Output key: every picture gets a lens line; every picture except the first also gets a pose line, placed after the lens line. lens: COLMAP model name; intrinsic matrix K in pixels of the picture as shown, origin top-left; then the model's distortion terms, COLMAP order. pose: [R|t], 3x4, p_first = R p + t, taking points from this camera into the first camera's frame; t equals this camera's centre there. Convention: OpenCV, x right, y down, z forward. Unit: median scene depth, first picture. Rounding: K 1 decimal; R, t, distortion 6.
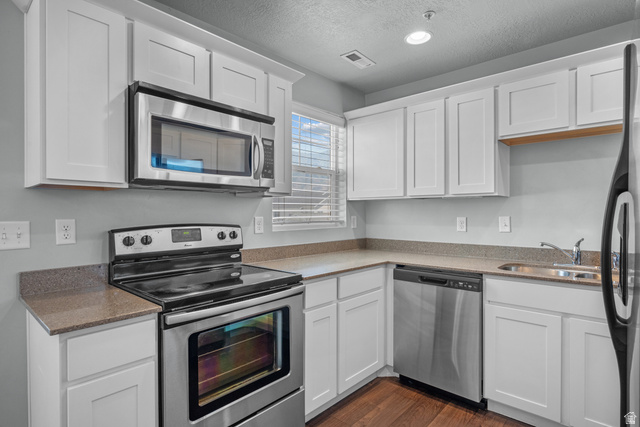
lens RADIAL K [[343.1, 0, 317.7], [0, 343.1, 214.2], [0, 0, 1]] dist [-0.001033, -0.000005]
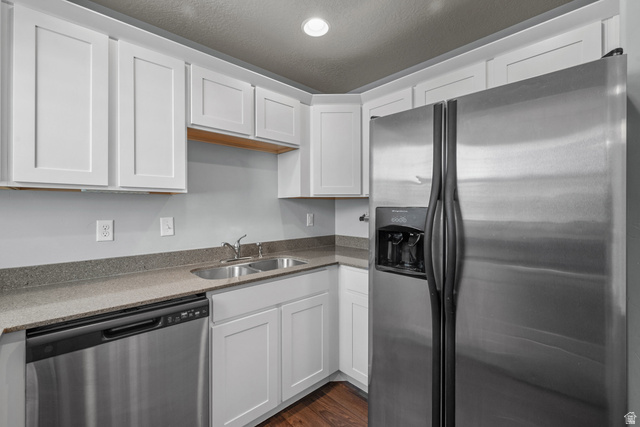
lens RADIAL K [[275.3, 0, 326.7], [0, 275.3, 206.7], [0, 0, 1]] dist [-0.003041, -0.000053]
pose [[0.057781, 0.008800, 0.998290, -0.140057], [0.004656, 0.999948, -0.009084, -0.014959], [-0.998318, 0.005172, 0.057737, 0.687294]]
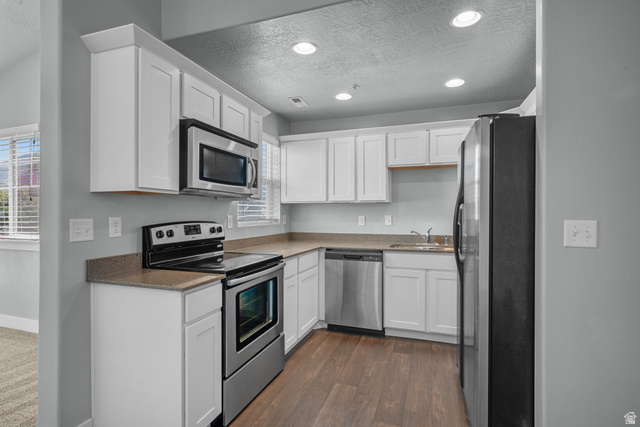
lens RADIAL K [[320.0, 0, 321.1], [0, 320.0, 212.6], [0, 0, 1]] dist [-0.000045, -0.001437]
pose [[0.922342, 0.003041, 0.386363, -0.370695], [-0.000891, 0.999983, -0.005743, 0.002643], [-0.386374, 0.004953, 0.922329, -0.278980]]
